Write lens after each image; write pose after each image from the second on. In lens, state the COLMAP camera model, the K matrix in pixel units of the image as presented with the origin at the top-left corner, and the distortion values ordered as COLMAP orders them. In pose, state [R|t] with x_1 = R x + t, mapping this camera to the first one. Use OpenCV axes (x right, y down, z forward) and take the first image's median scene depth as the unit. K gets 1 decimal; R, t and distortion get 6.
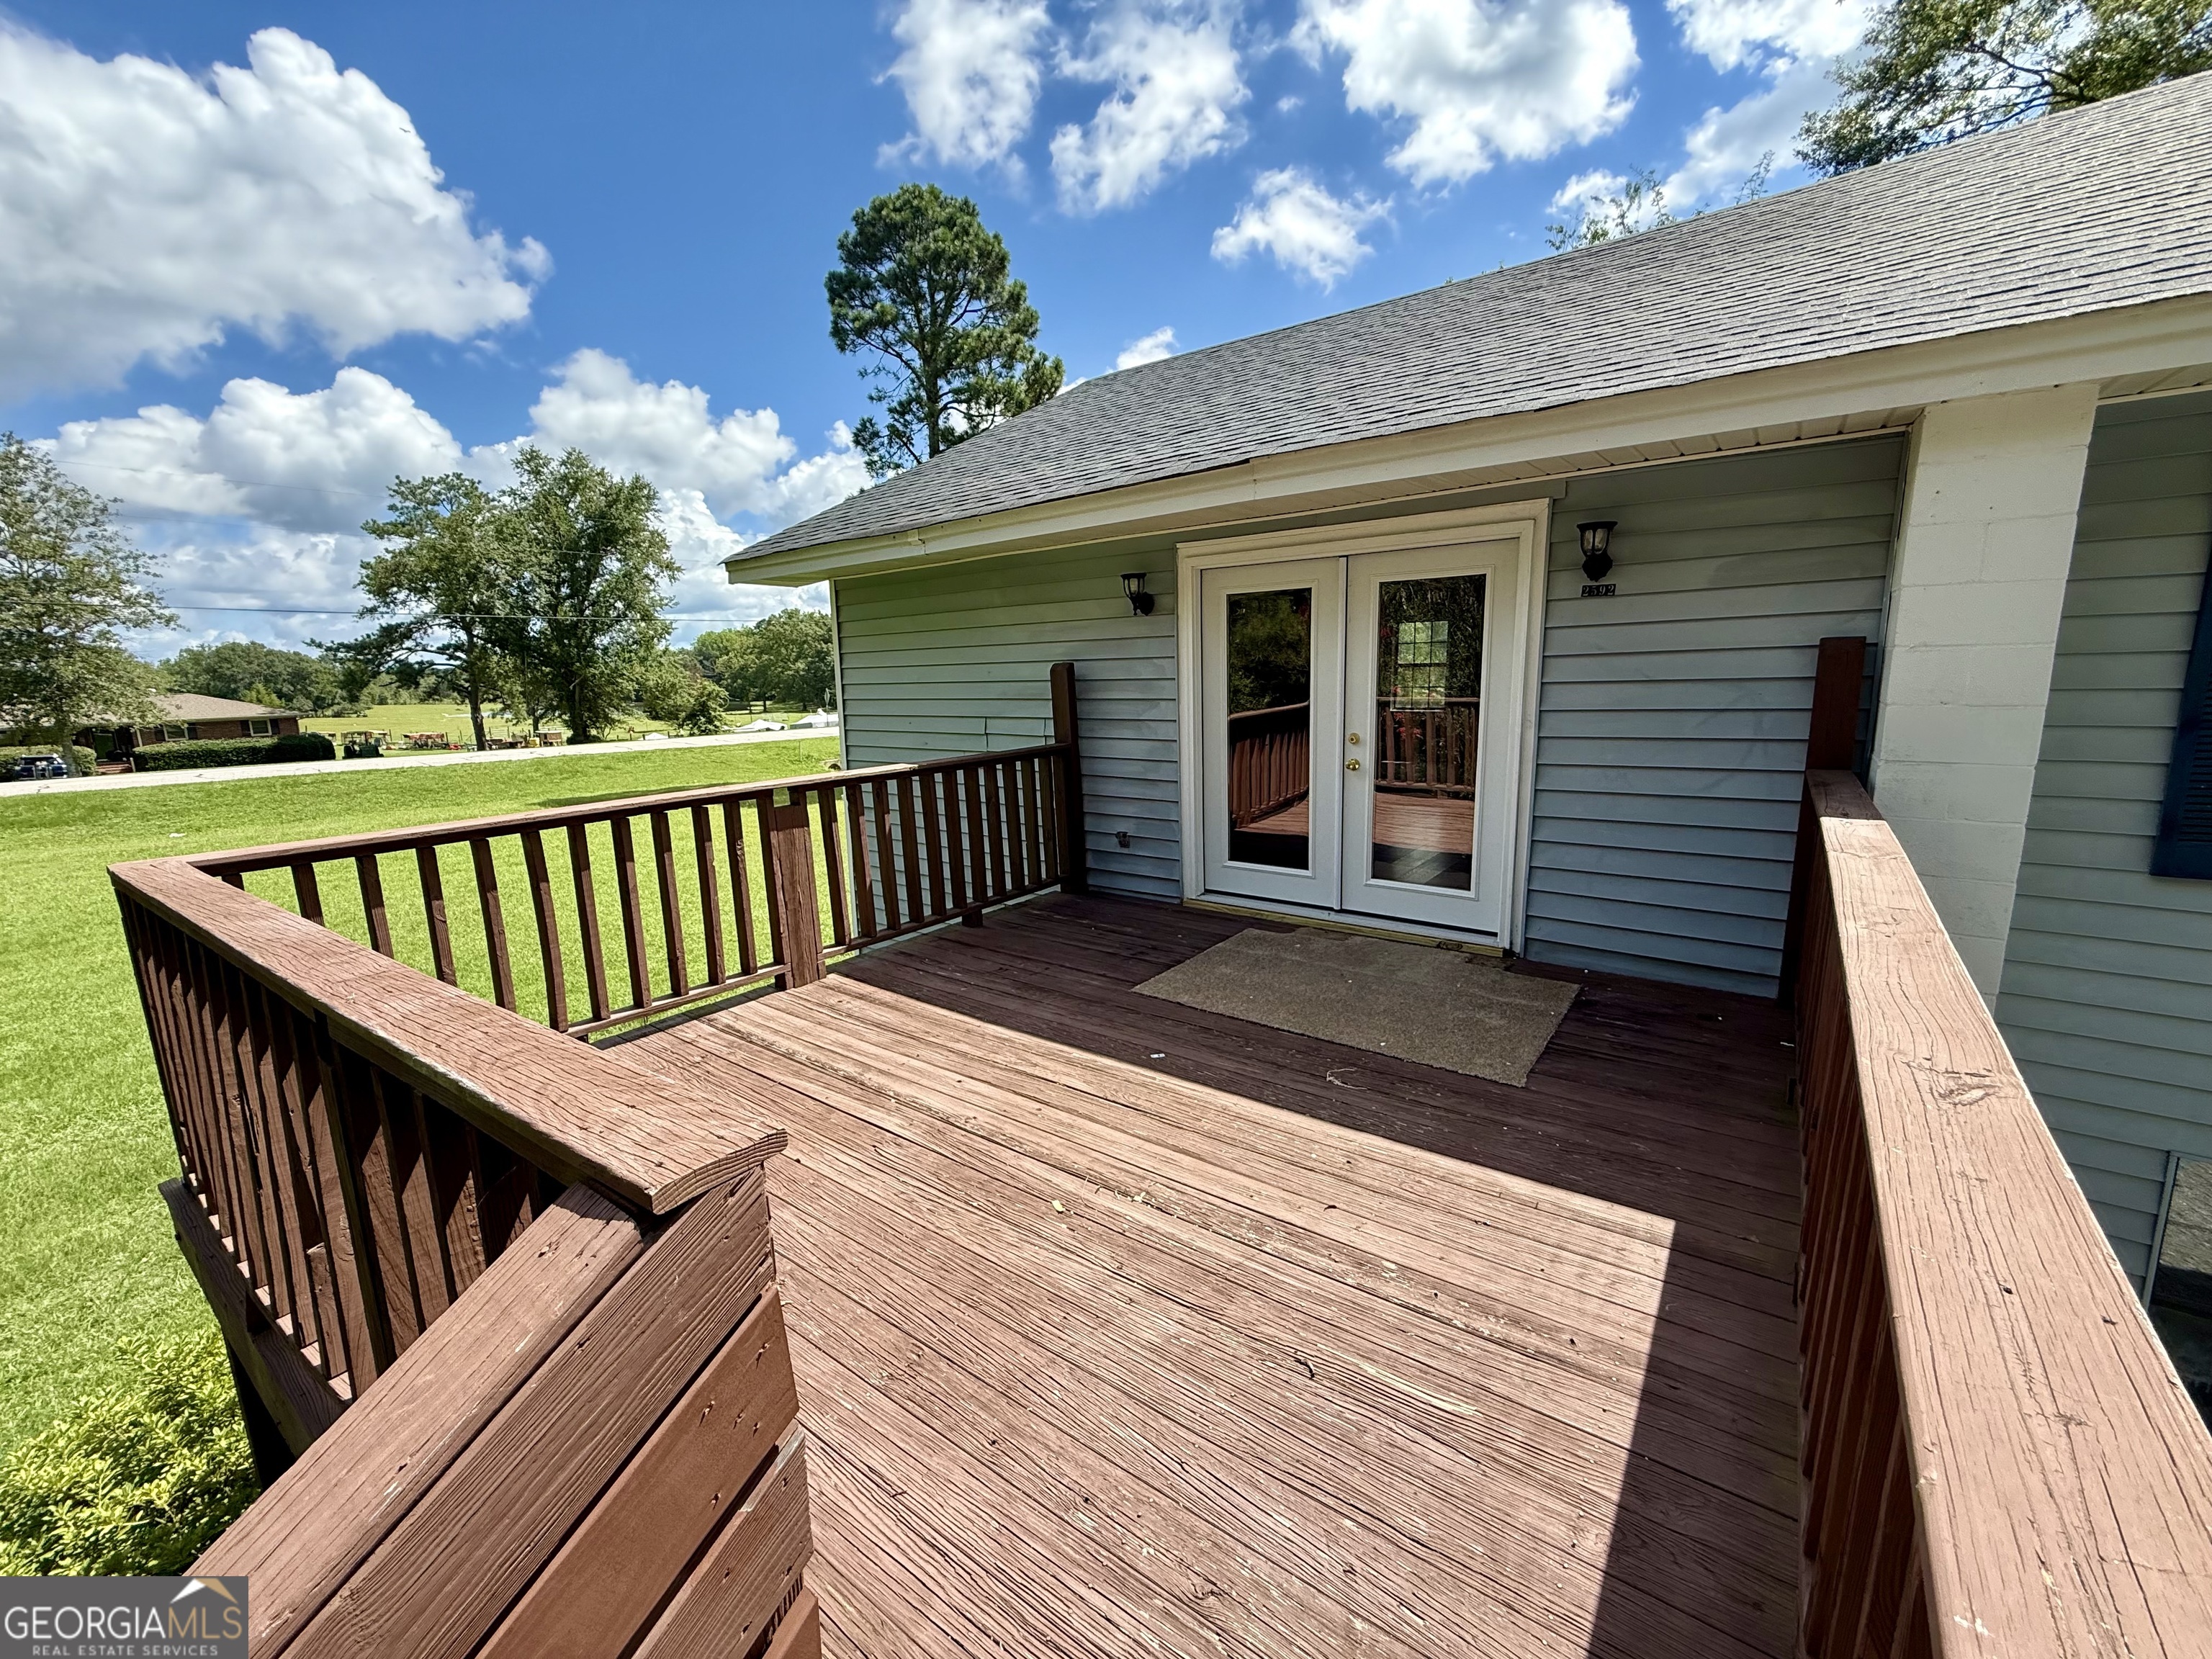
lens RADIAL K [[879.5, 0, 1110.6], [0, 879.5, 829.8], [0, 0, 1]] dist [0.000447, -0.000508]
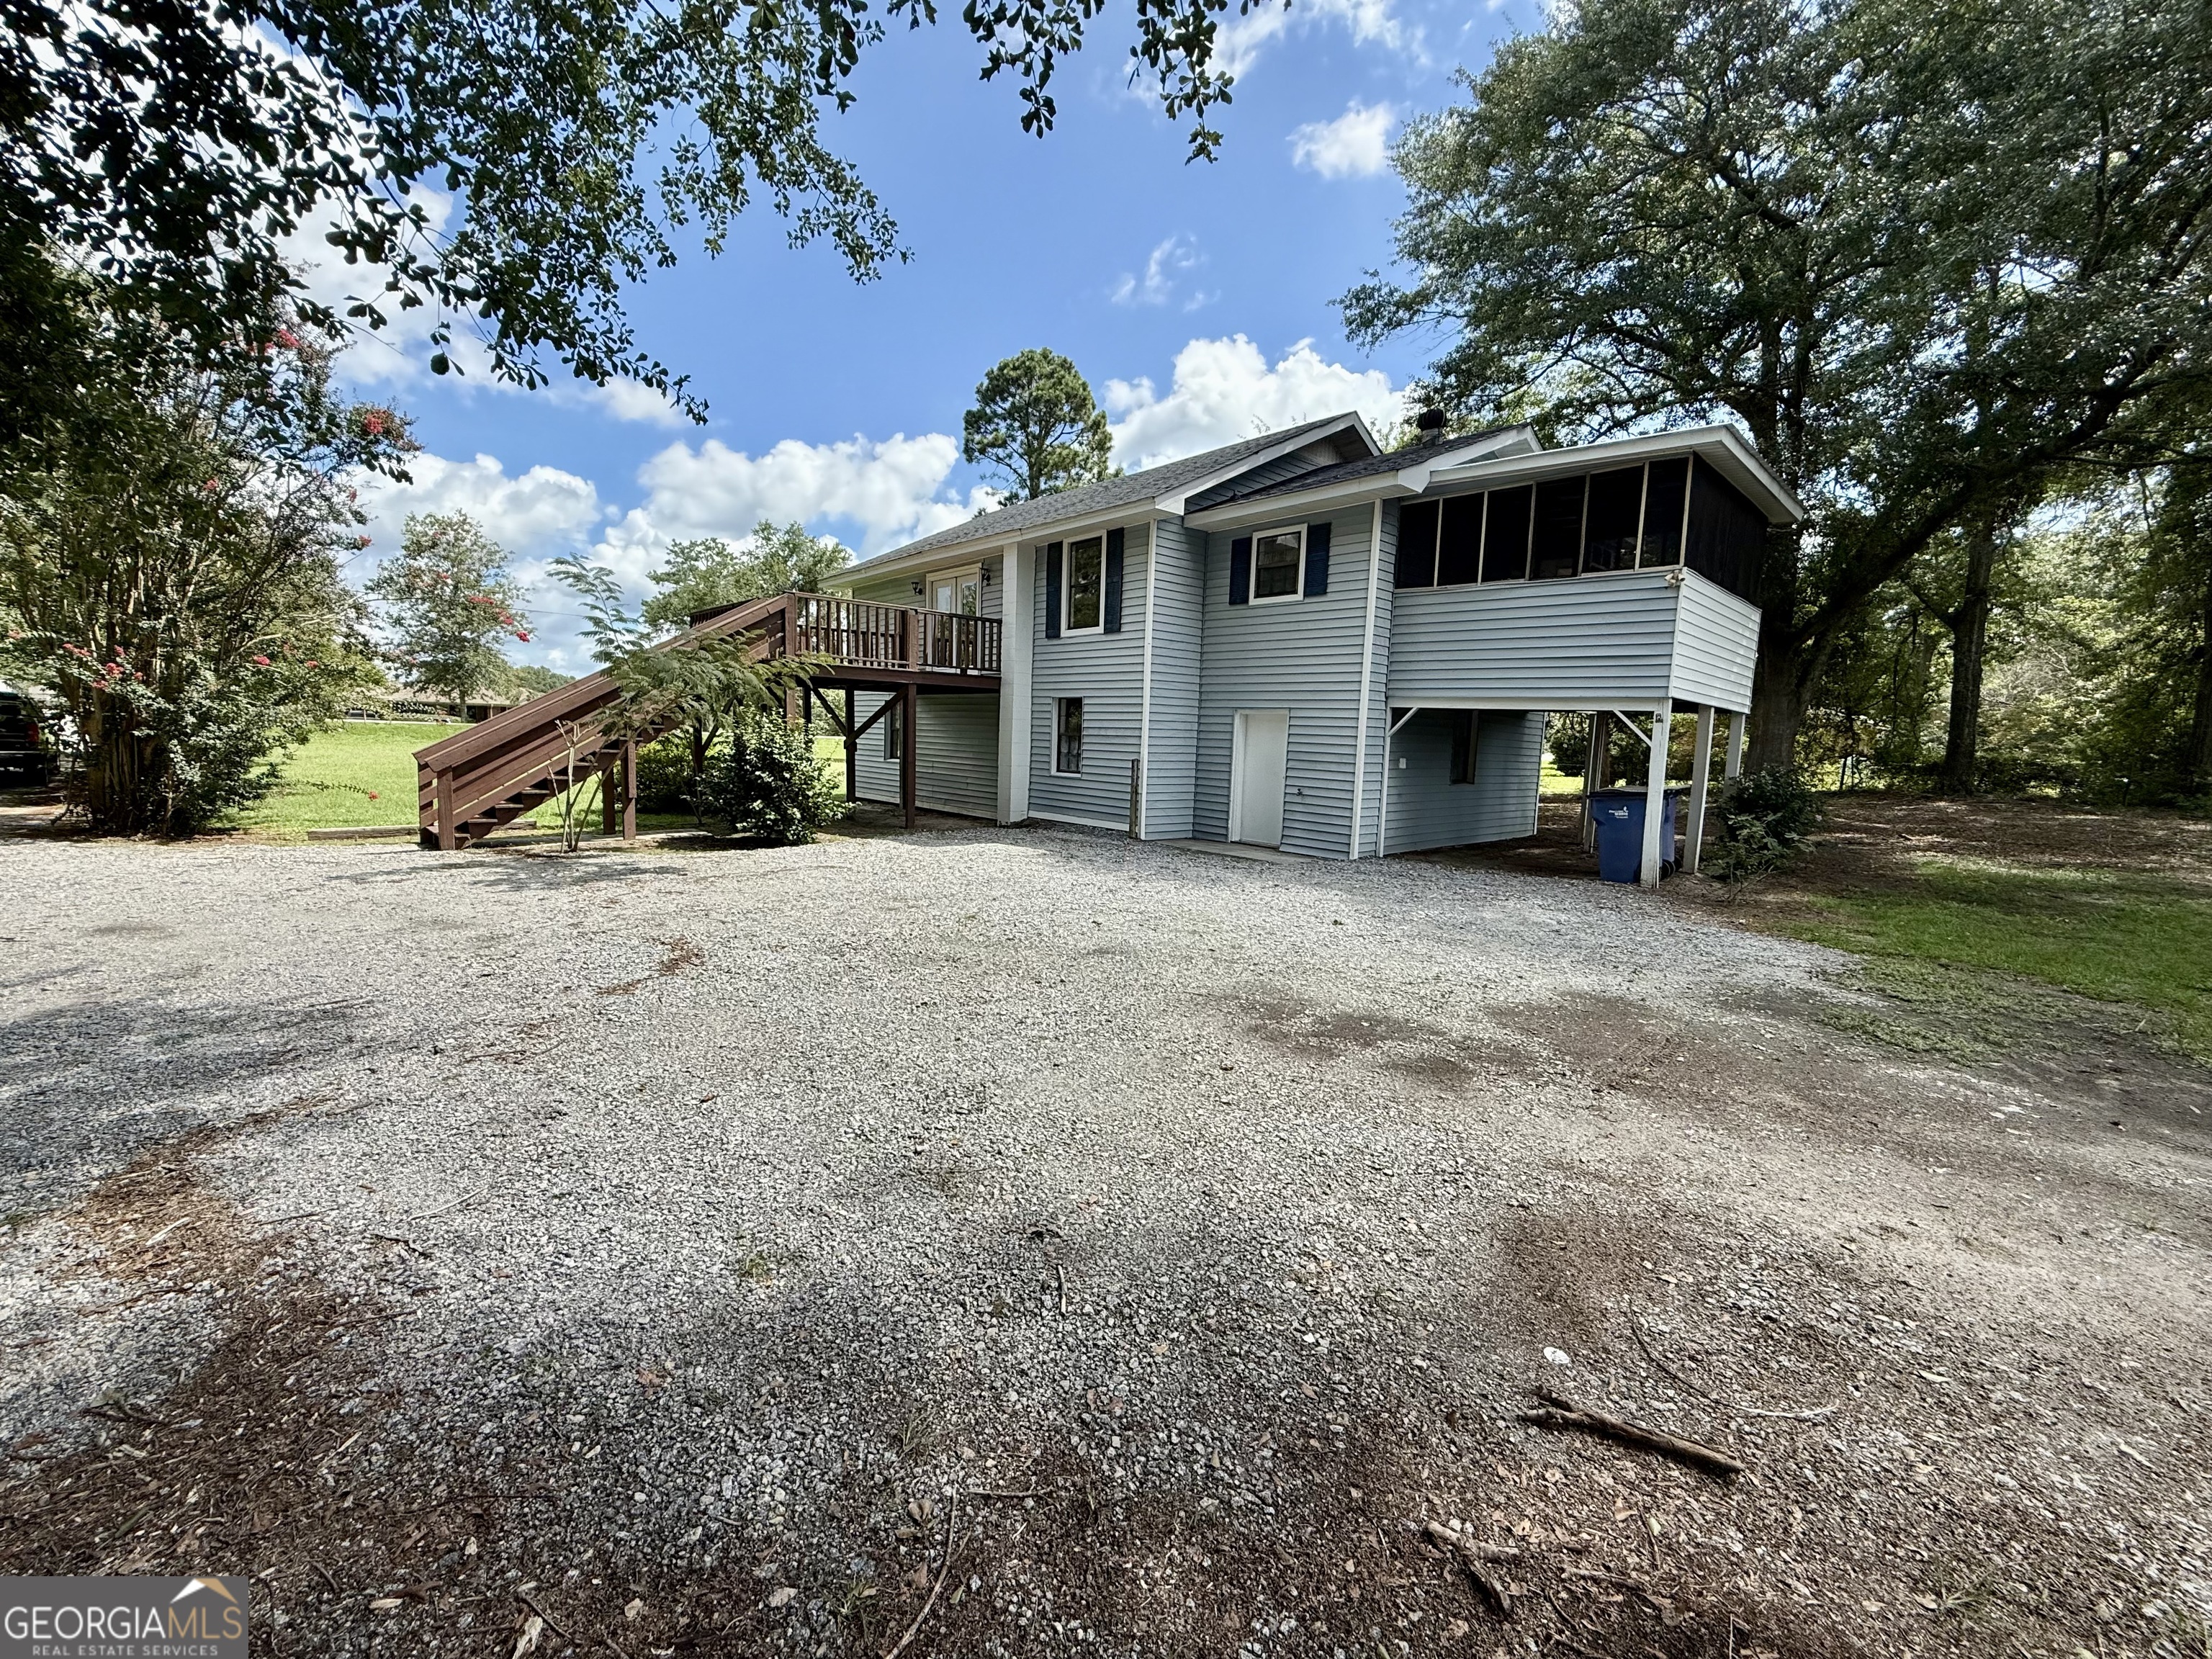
lens RADIAL K [[879.5, 0, 1107.3], [0, 879.5, 831.4], [0, 0, 1]] dist [0.000447, -0.000508]
pose [[0.980953, 0.077782, -0.177990, 0.213010], [-0.090168, 0.993959, -0.062577, 0.123120], [0.172047, 0.077434, 0.982041, -0.321055]]
